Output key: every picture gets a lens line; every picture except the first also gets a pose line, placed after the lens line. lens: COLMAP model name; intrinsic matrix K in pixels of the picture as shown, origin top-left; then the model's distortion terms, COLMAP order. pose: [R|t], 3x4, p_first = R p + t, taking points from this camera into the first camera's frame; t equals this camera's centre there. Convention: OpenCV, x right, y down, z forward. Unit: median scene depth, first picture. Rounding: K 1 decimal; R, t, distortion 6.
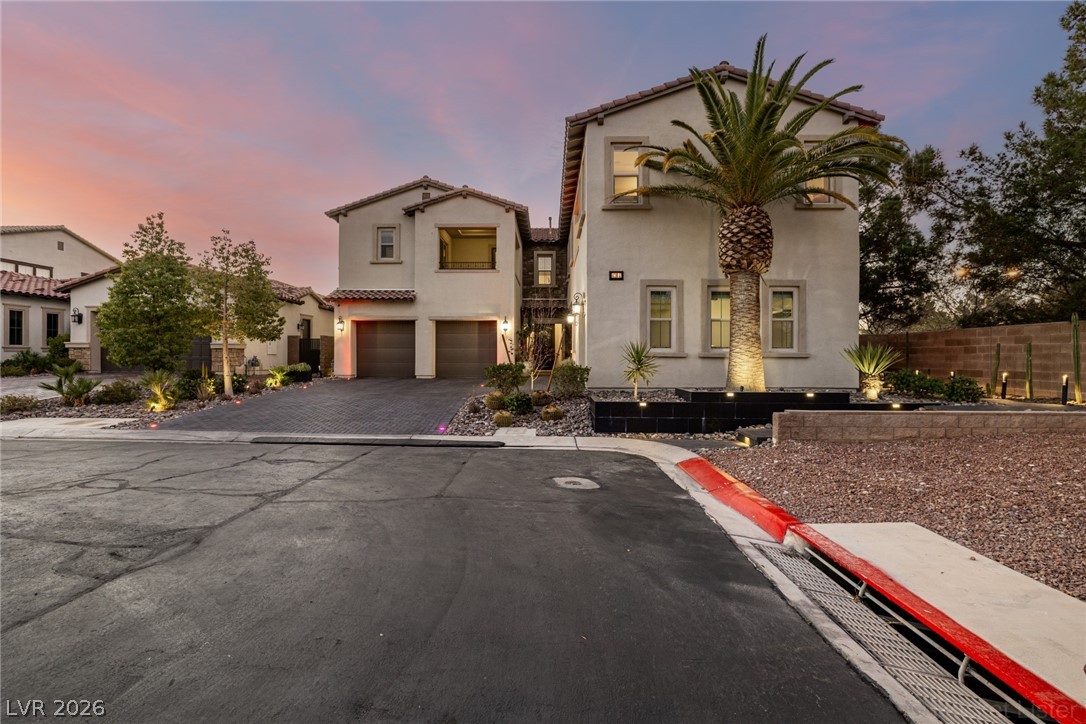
lens RADIAL K [[508.1, 0, 540.3], [0, 508.1, 359.3], [0, 0, 1]] dist [-0.009729, 0.000870]
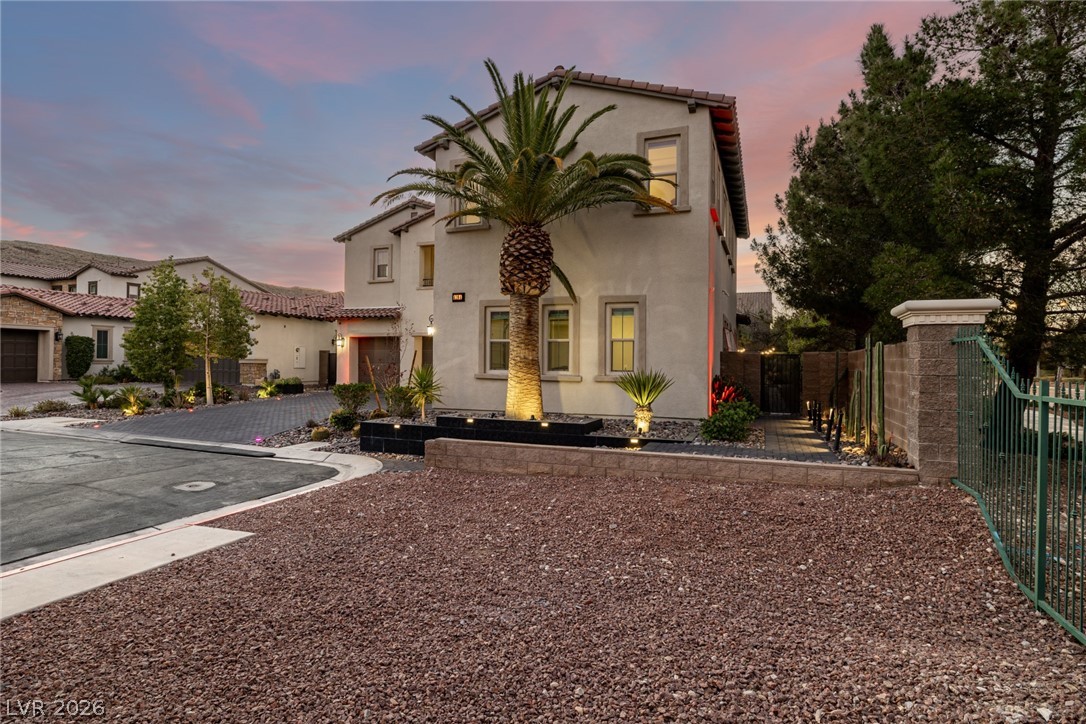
lens RADIAL K [[582.2, 0, 535.2], [0, 582.2, 364.5], [0, 0, 1]] dist [-0.000592, 0.000472]
pose [[0.933707, 0.006865, -0.357973, 0.703642], [-0.008602, 0.999958, -0.003258, -0.029565], [0.357936, 0.006121, 0.933726, -0.019416]]
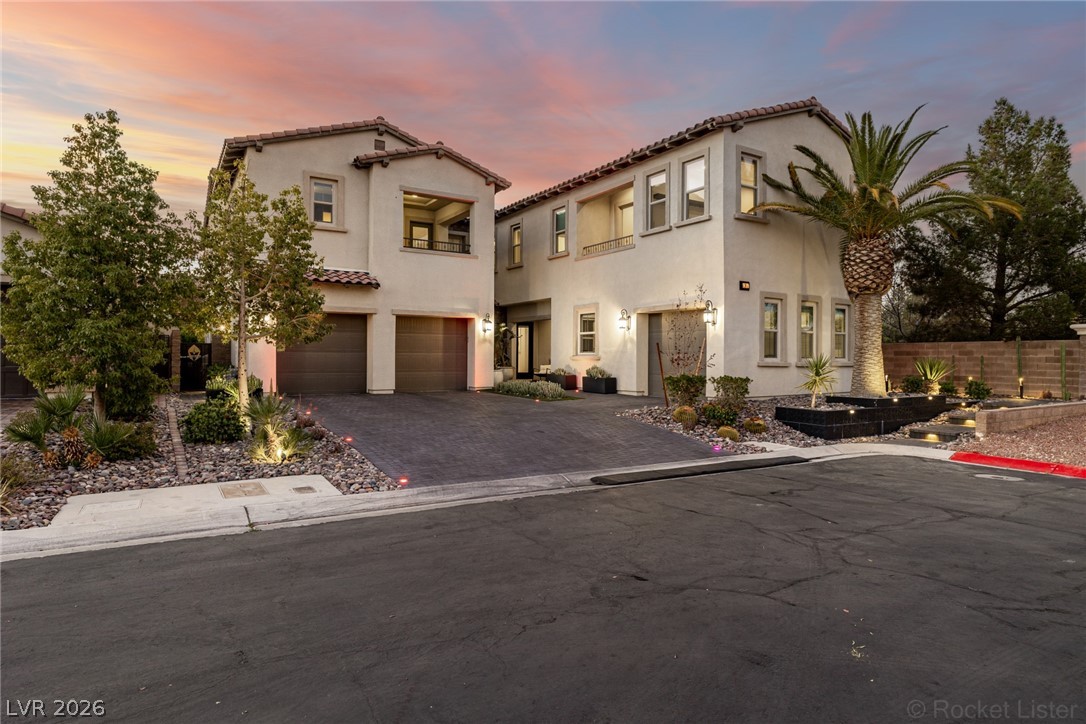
lens RADIAL K [[629.4, 0, 545.7], [0, 629.4, 362.1], [0, 0, 1]] dist [0.009312, -0.003768]
pose [[0.832980, -0.002264, 0.553299, -0.868030], [0.000103, 0.999992, 0.003938, -0.018632], [-0.553303, -0.003223, 0.832974, 0.177970]]
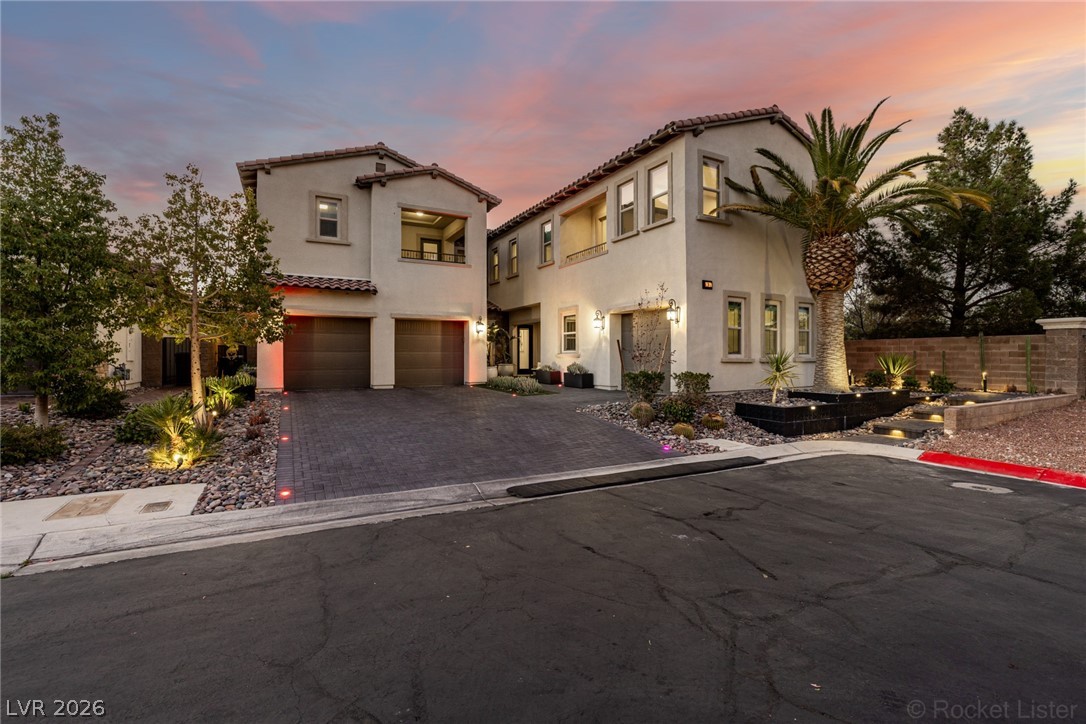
lens RADIAL K [[488.4, 0, 543.0], [0, 488.4, 360.7], [0, 0, 1]] dist [-0.005392, 0.001946]
pose [[0.868533, -0.008329, 0.495561, -0.641434], [0.006382, 0.999964, 0.005622, -0.016596], [-0.495590, -0.001720, 0.868555, 0.295589]]
